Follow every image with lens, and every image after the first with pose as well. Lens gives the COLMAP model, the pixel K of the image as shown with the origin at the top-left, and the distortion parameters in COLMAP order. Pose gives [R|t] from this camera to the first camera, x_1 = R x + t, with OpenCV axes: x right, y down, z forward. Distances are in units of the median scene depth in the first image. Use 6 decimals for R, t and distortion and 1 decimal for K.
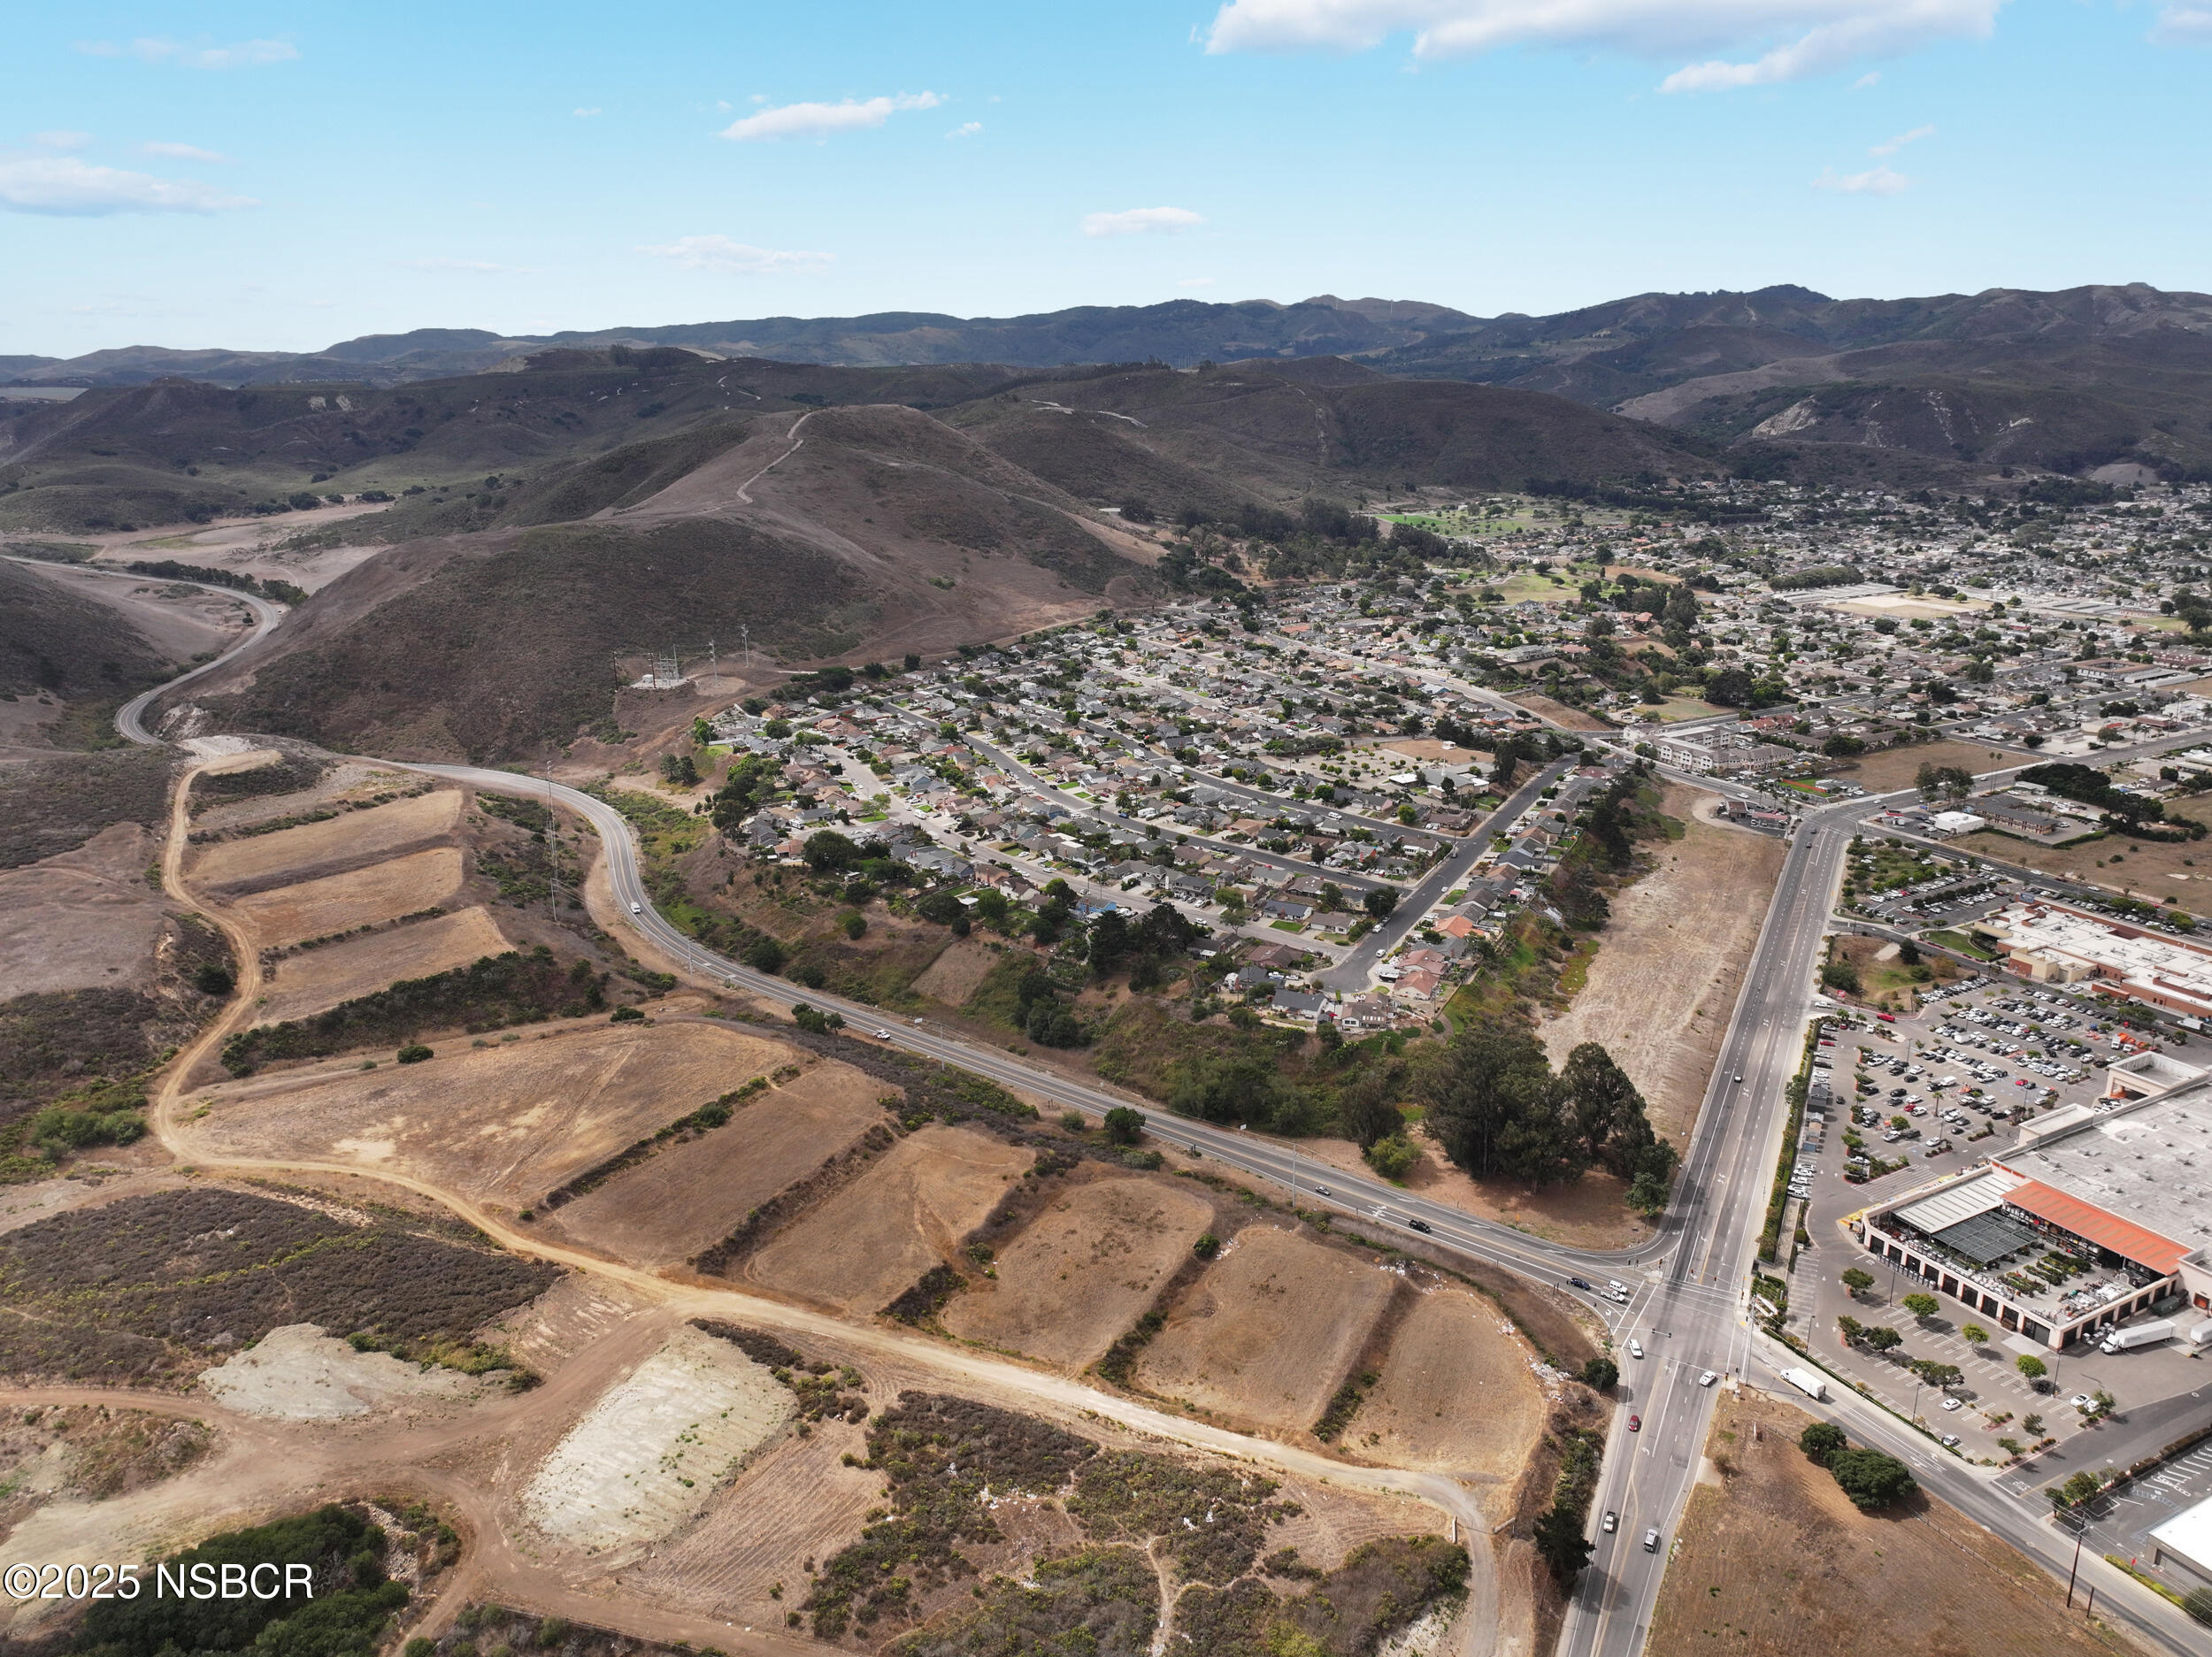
lens RADIAL K [[1550.1, 0, 1115.9], [0, 1550.1, 827.8], [0, 0, 1]] dist [-0.003716, 0.018977]
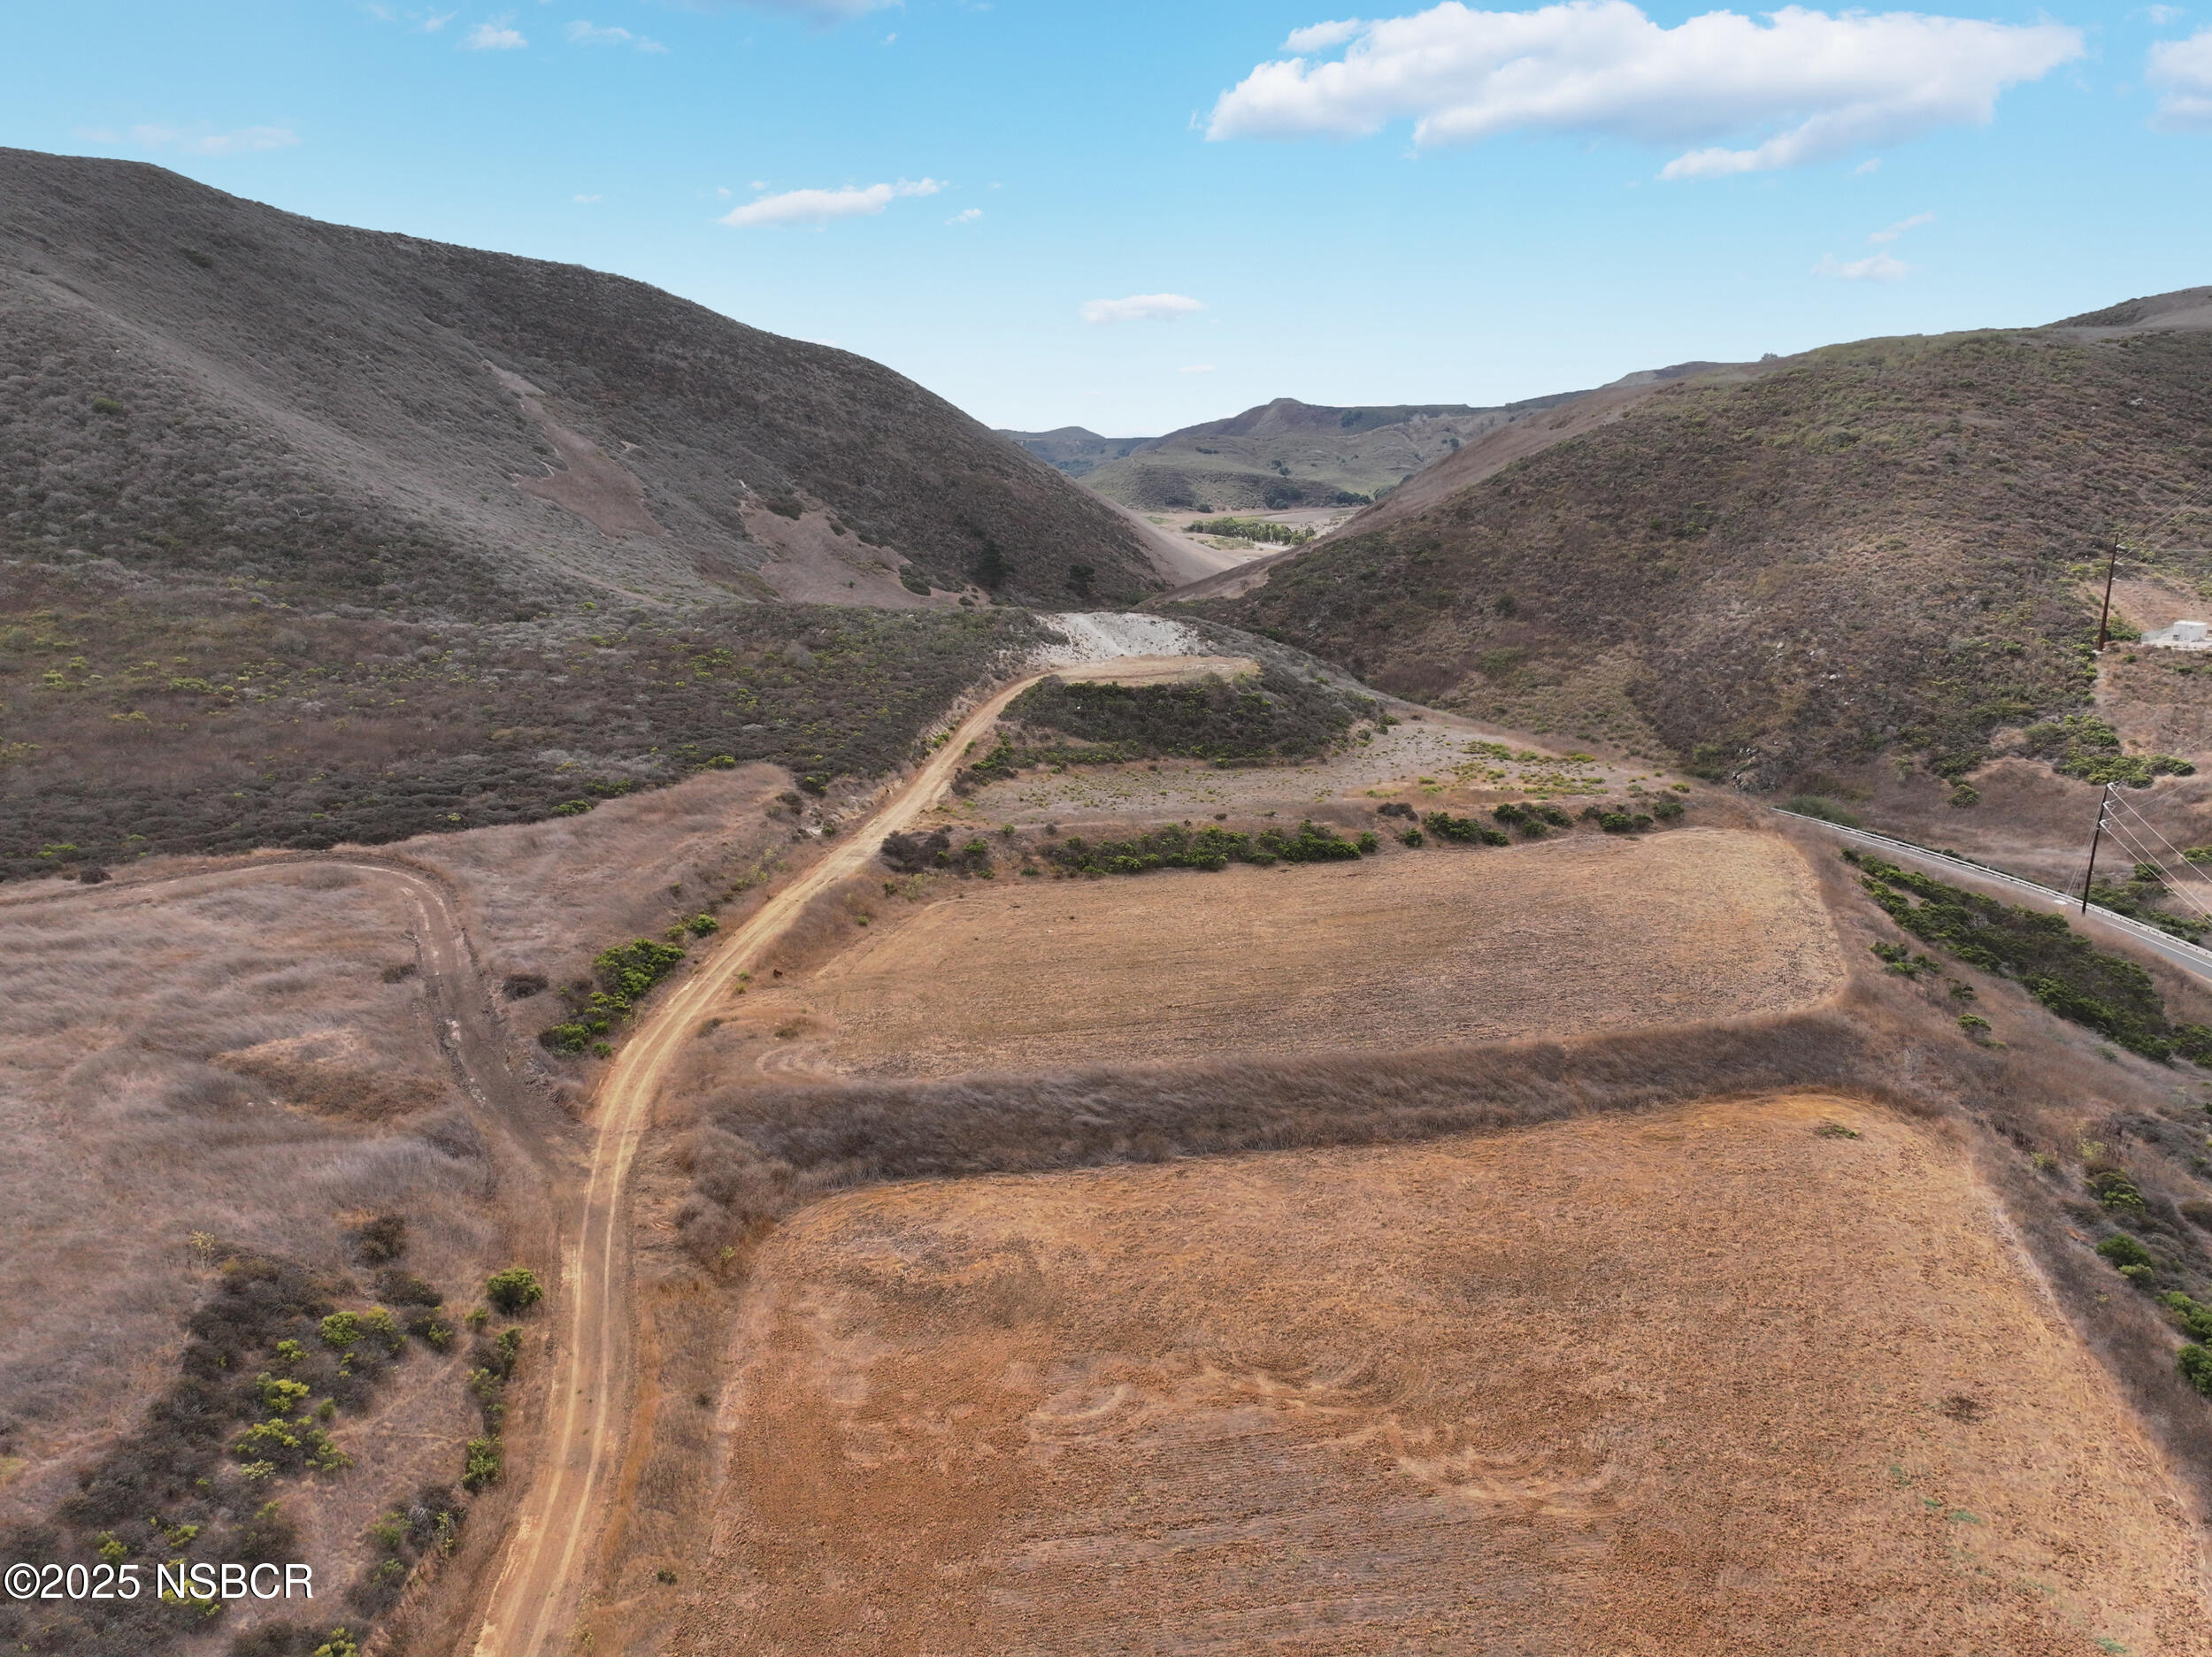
lens RADIAL K [[1550.1, 0, 1112.5], [0, 1550.1, 827.2], [0, 0, 1]] dist [-0.003716, 0.018977]
pose [[0.799386, 0.146135, -0.582775, -0.407527], [-0.184613, 0.982788, -0.006790, -0.002108], [0.571752, 0.113016, 0.812605, 0.805398]]
